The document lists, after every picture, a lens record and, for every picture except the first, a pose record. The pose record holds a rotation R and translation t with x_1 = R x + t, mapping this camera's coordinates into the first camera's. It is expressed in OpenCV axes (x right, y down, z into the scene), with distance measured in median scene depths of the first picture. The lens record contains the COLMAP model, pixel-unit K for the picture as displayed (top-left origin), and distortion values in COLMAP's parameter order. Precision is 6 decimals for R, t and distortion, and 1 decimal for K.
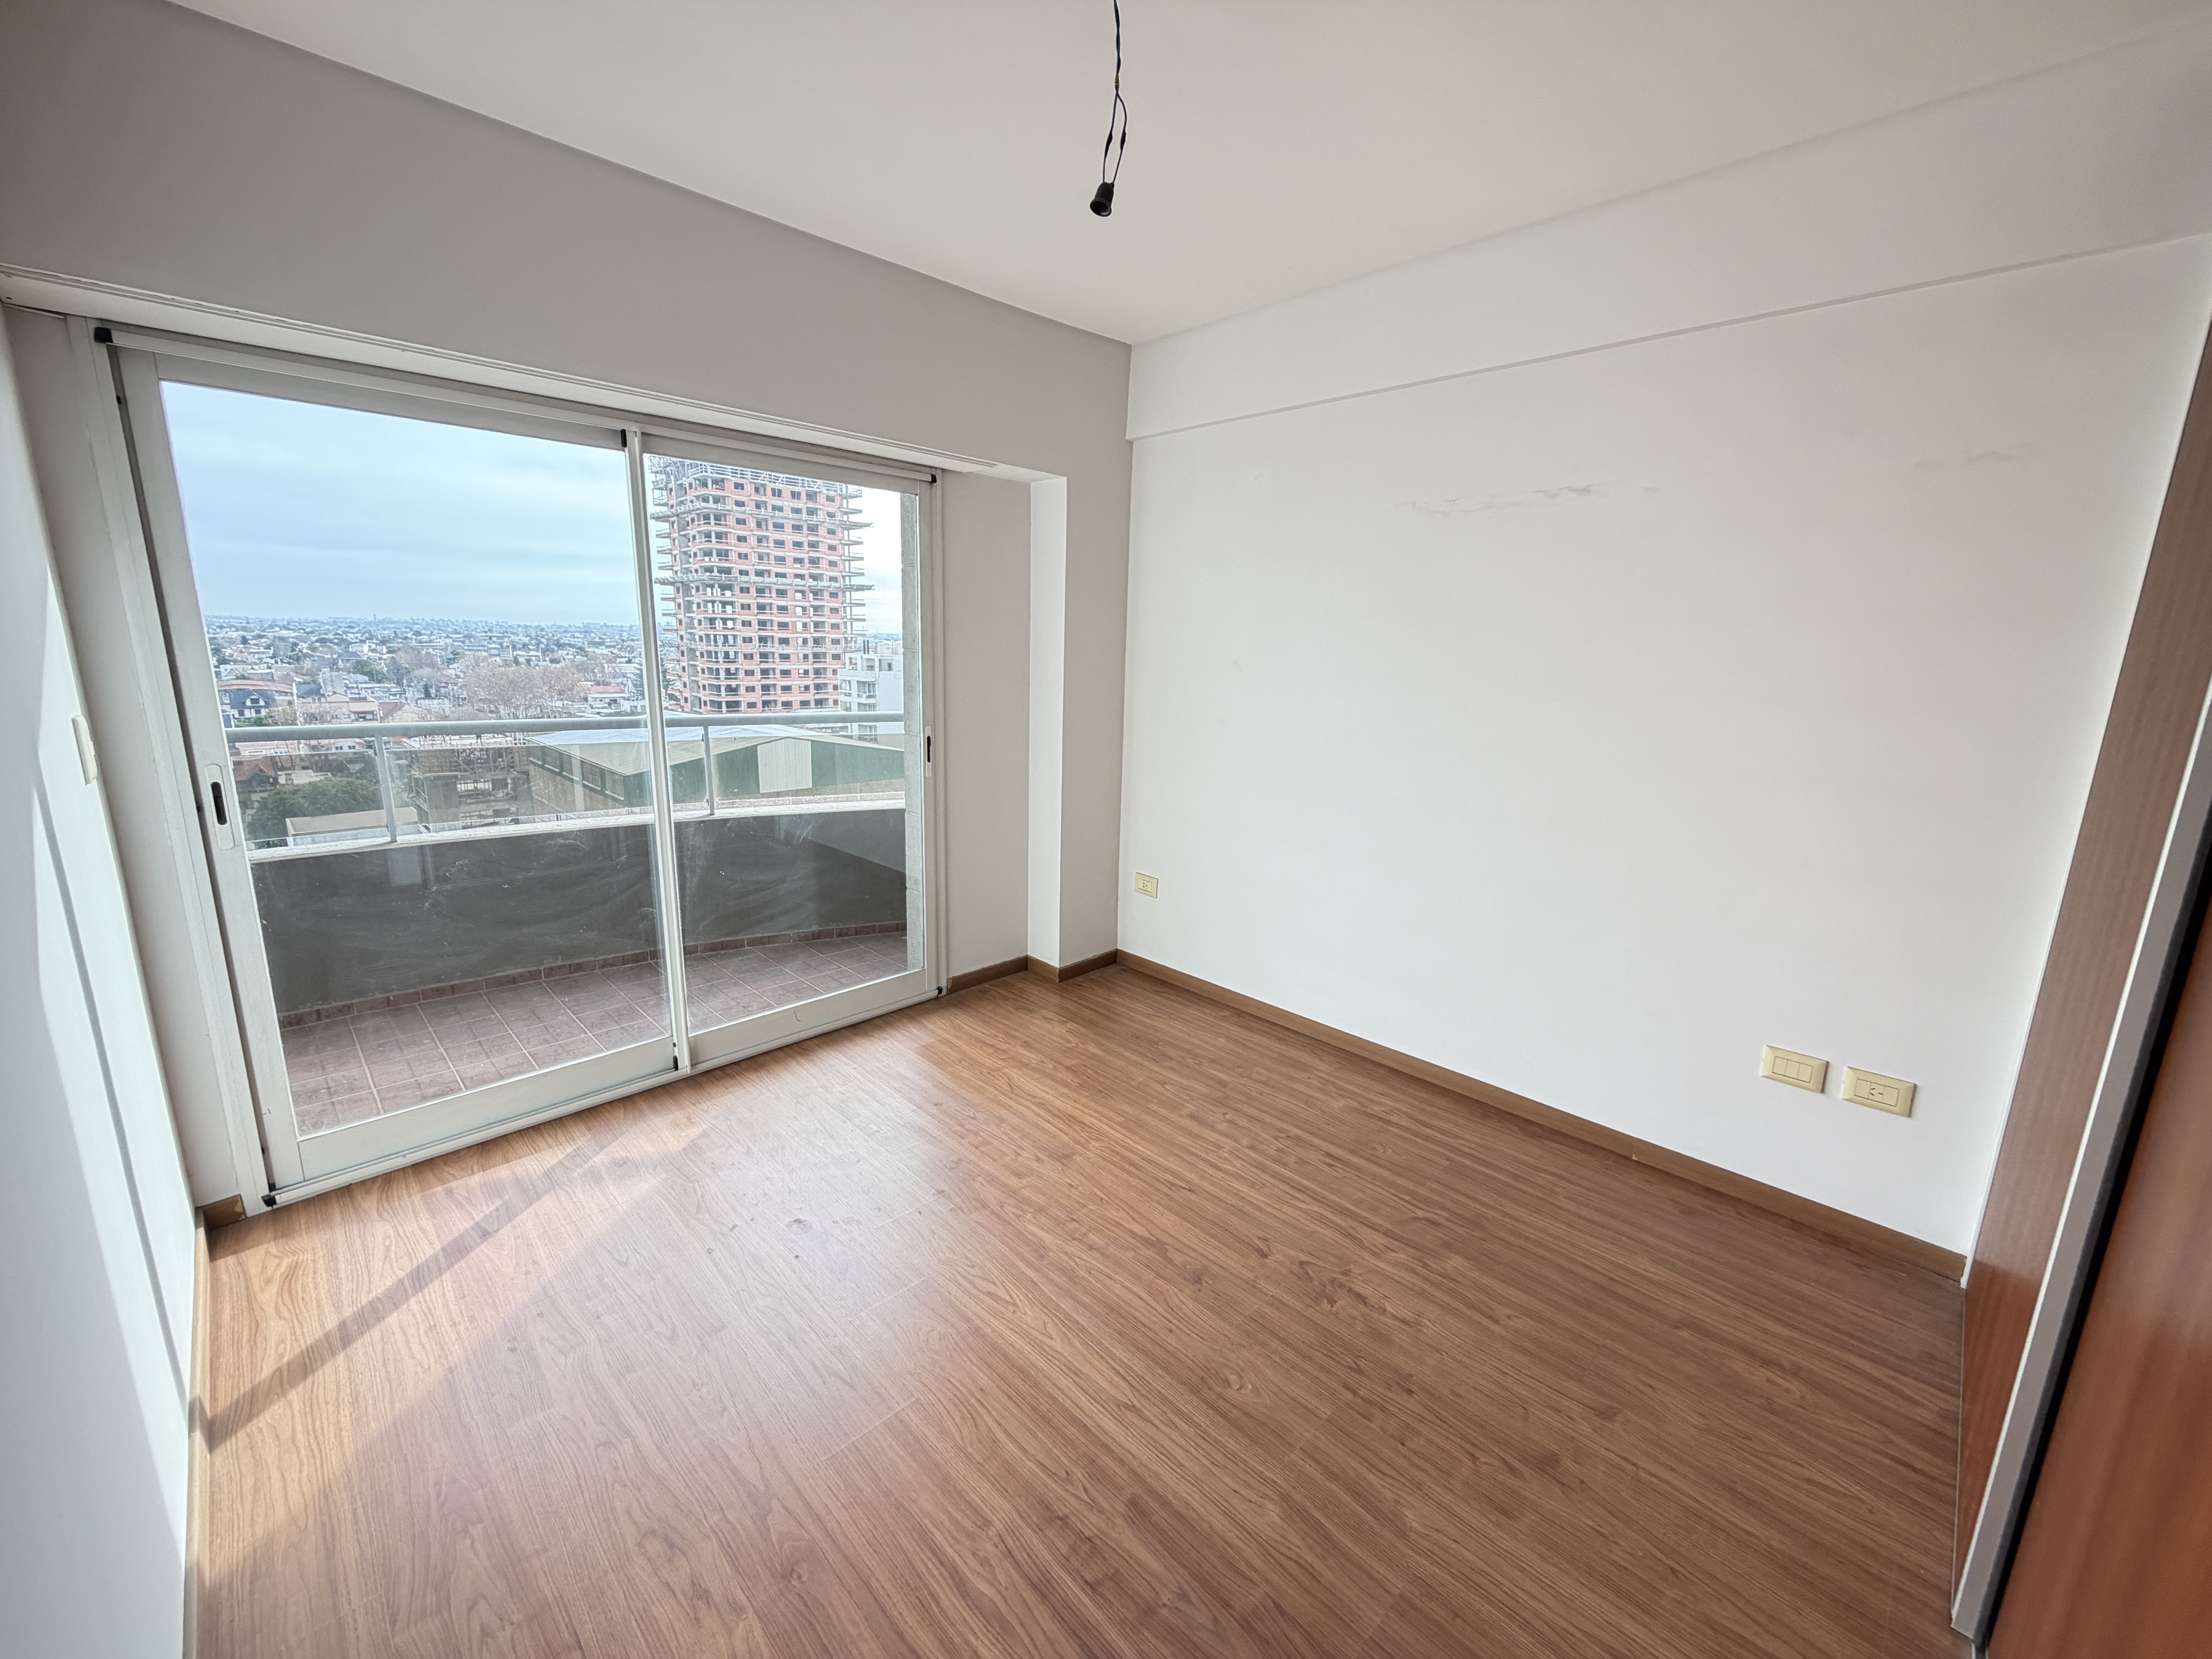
lens RADIAL K [[880.3, 0, 1098.3], [0, 880.3, 827.3], [0, 0, 1]] dist [-0.000170, -0.000089]
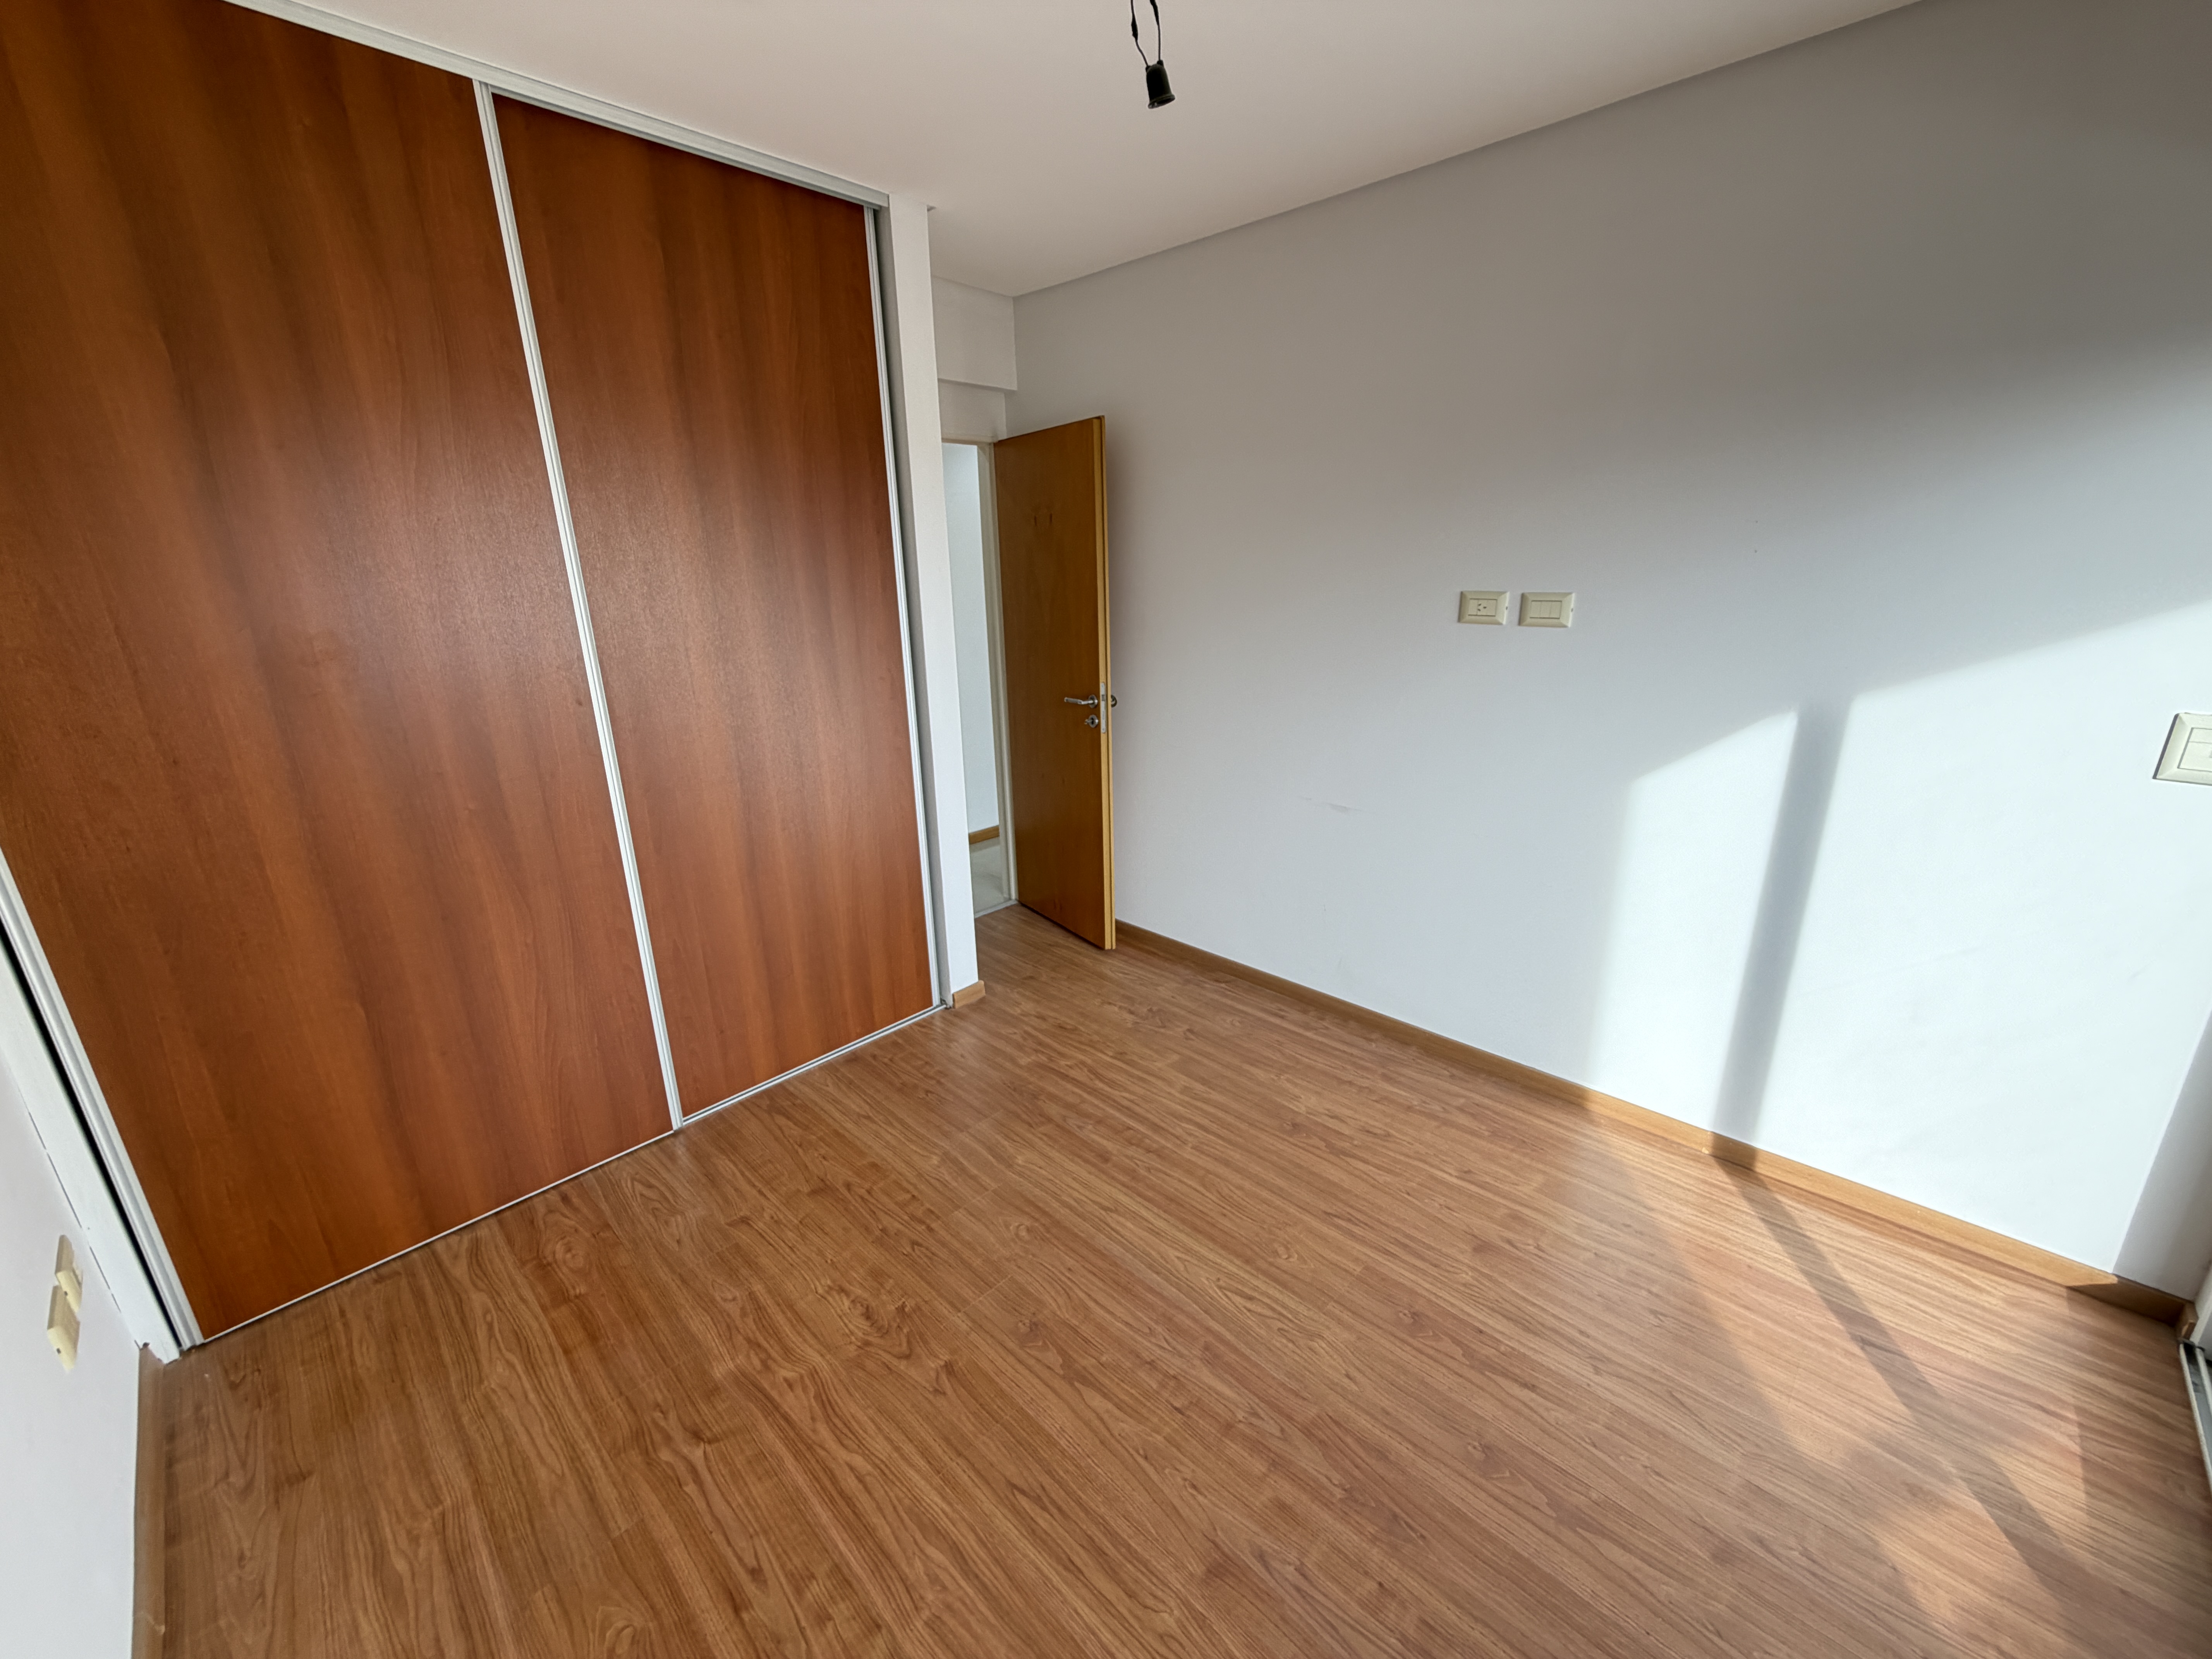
lens RADIAL K [[880.3, 0, 1098.3], [0, 880.3, 827.3], [0, 0, 1]] dist [-0.000170, -0.000089]
pose [[-0.999872, 0.002893, -0.015723, 0.059038], [-0.005121, 0.873690, 0.486456, -0.404874], [0.015144, 0.486475, -0.873563, 1.587794]]
